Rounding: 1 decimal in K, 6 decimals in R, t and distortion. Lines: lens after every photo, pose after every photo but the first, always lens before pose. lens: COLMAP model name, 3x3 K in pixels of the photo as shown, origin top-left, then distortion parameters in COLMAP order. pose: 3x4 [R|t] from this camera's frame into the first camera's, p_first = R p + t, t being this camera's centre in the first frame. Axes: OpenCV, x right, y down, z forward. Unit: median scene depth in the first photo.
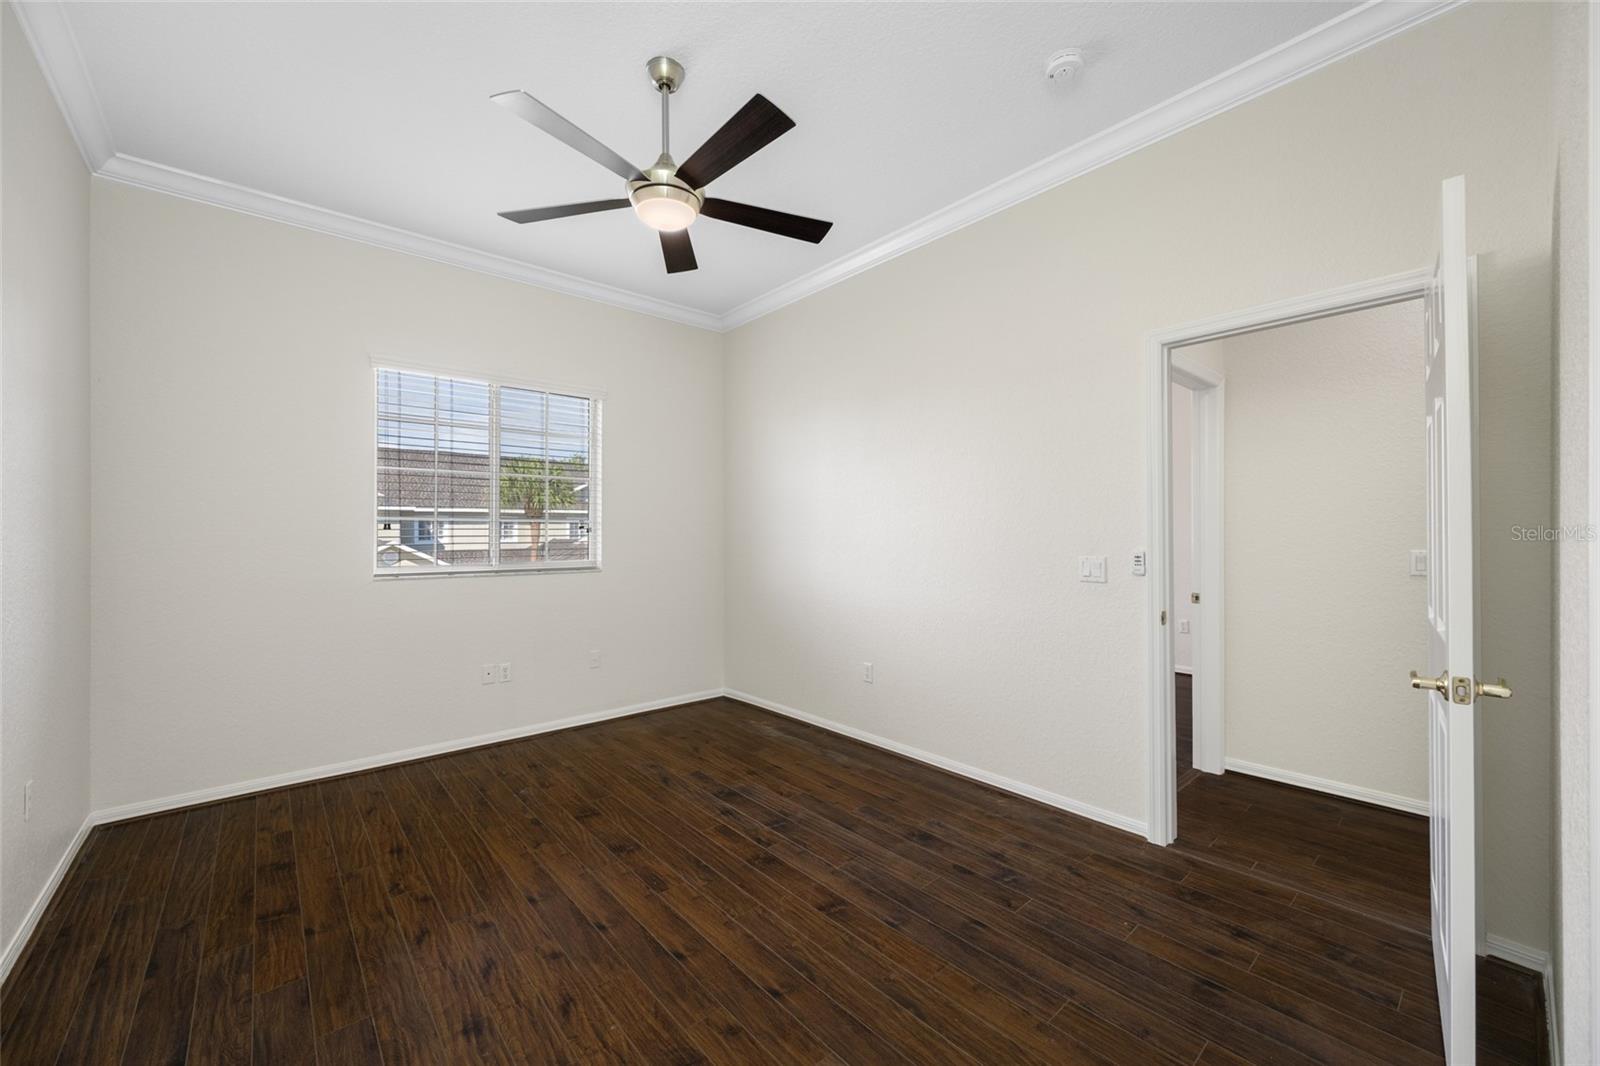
lens RADIAL K [[628.8, 0, 801.1], [0, 628.8, 529.5], [0, 0, 1]] dist [-0.001188, -0.000467]
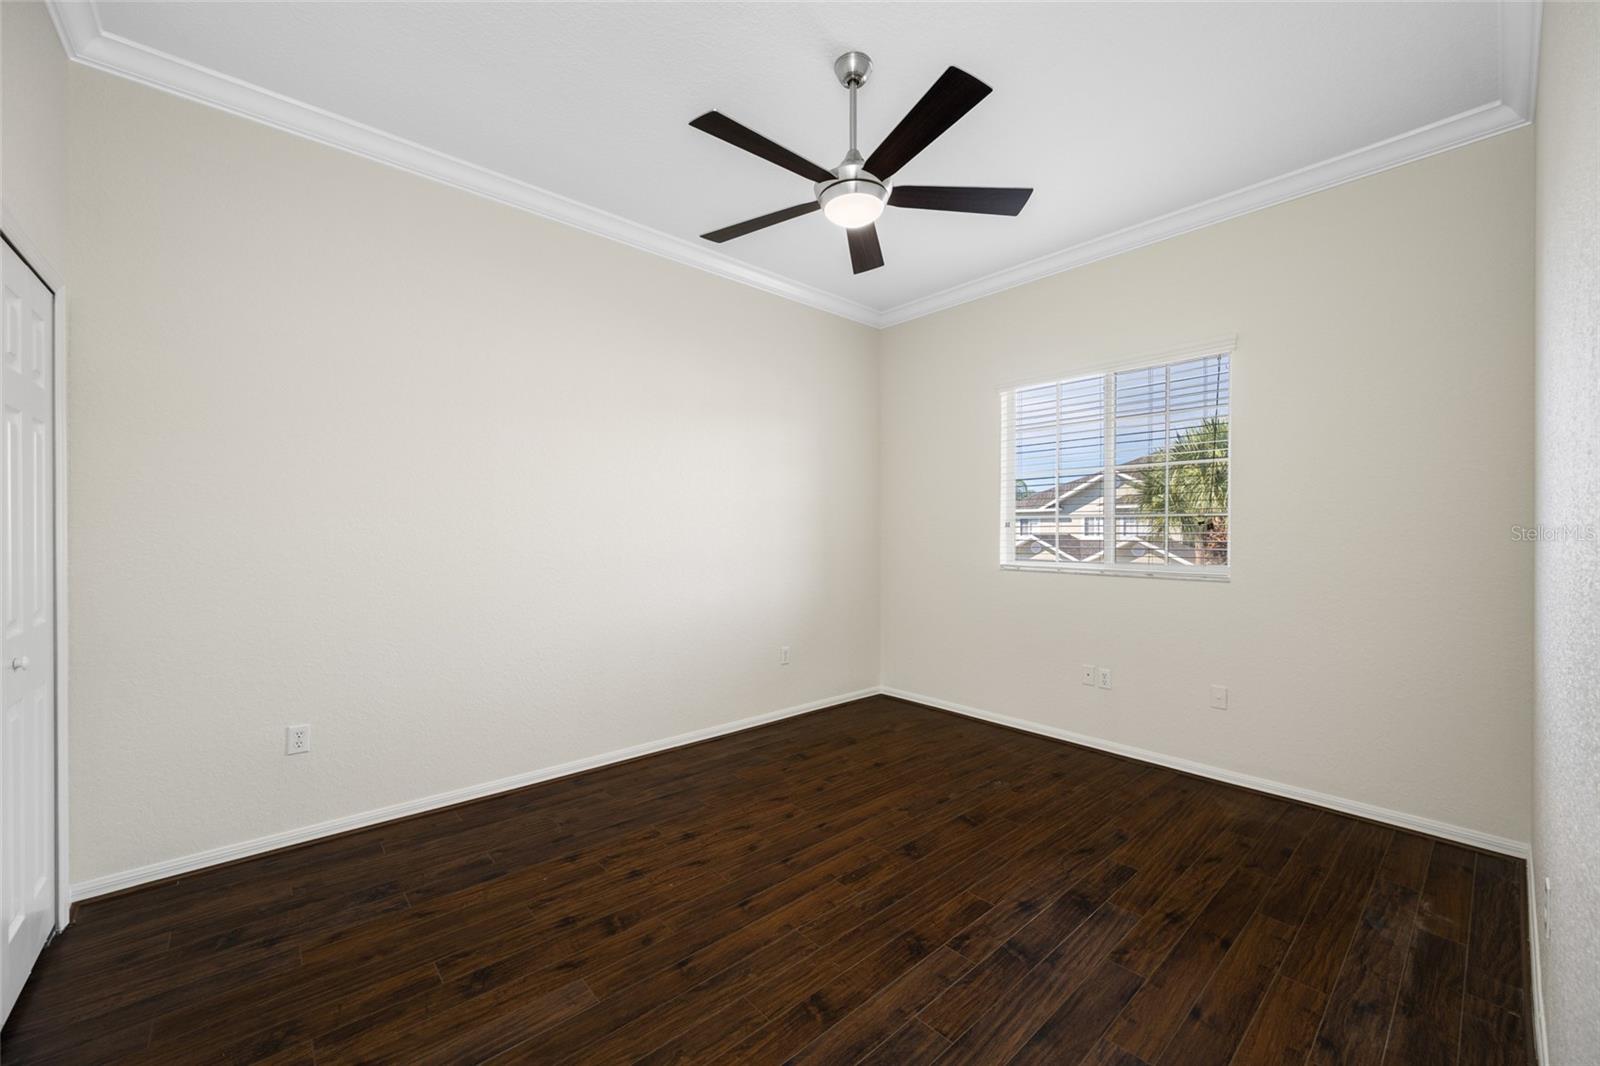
lens RADIAL K [[628.8, 0, 805.1], [0, 628.8, 529.5], [0, 0, 1]] dist [-0.001188, -0.000467]
pose [[0.005953, 0.002714, -0.999979, 0.641058], [0.006463, 0.999975, 0.002753, -0.001026], [0.999961, -0.006479, 0.005935, 0.753623]]
